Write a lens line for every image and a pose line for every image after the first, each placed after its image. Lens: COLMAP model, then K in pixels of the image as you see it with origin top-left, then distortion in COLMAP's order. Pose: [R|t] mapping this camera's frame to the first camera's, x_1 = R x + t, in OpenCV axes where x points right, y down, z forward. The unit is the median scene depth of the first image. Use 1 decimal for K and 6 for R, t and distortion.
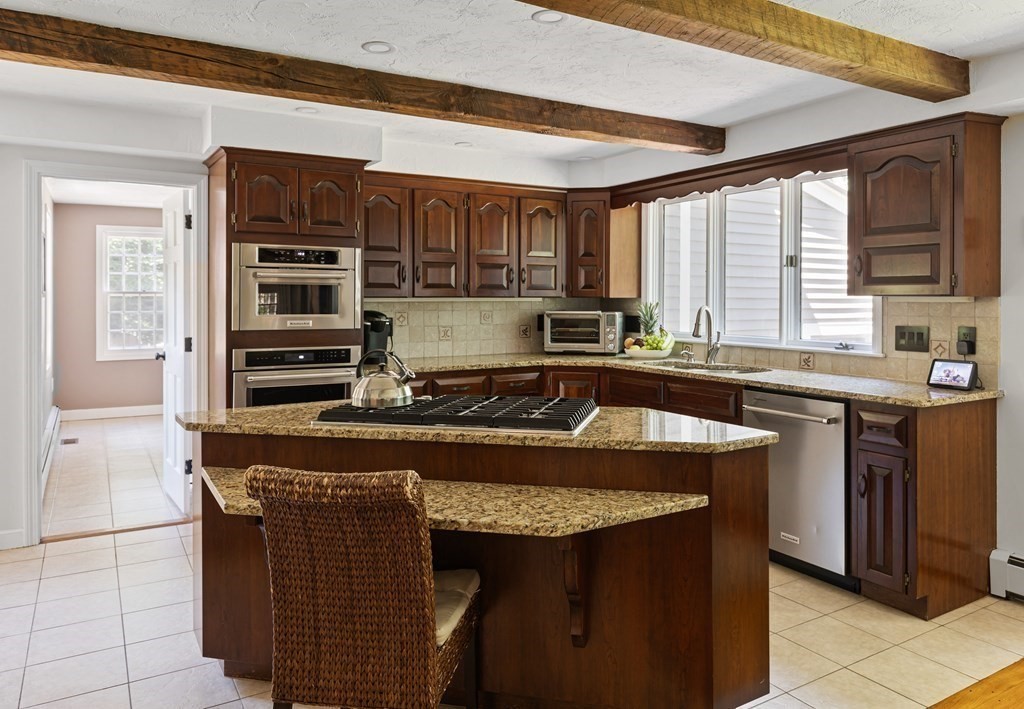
lens RADIAL K [[742.2, 0, 564.0], [0, 742.2, 303.4], [0, 0, 1]] dist [-0.009905, -0.002858]
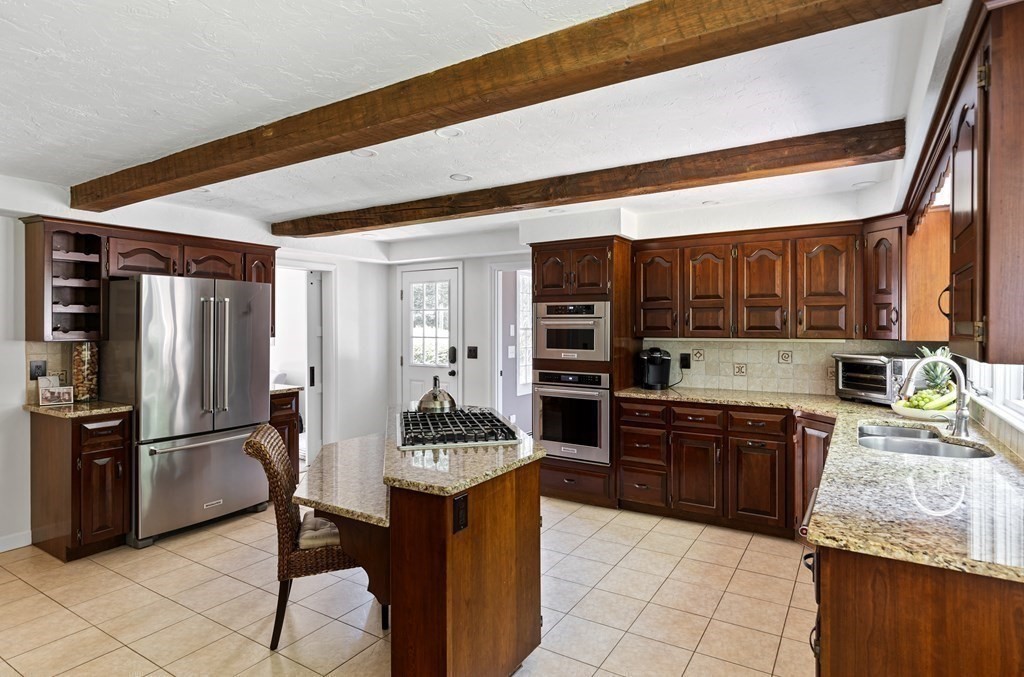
lens RADIAL K [[554.1, 0, 512.0], [0, 554.1, 338.5], [0, 0, 1]] dist [0.002075, 0.000072]
pose [[0.420571, 0.019662, -0.907047, 0.567262], [-0.005853, 0.999803, 0.018959, -0.025536], [0.907241, -0.002665, 0.420603, 0.419865]]
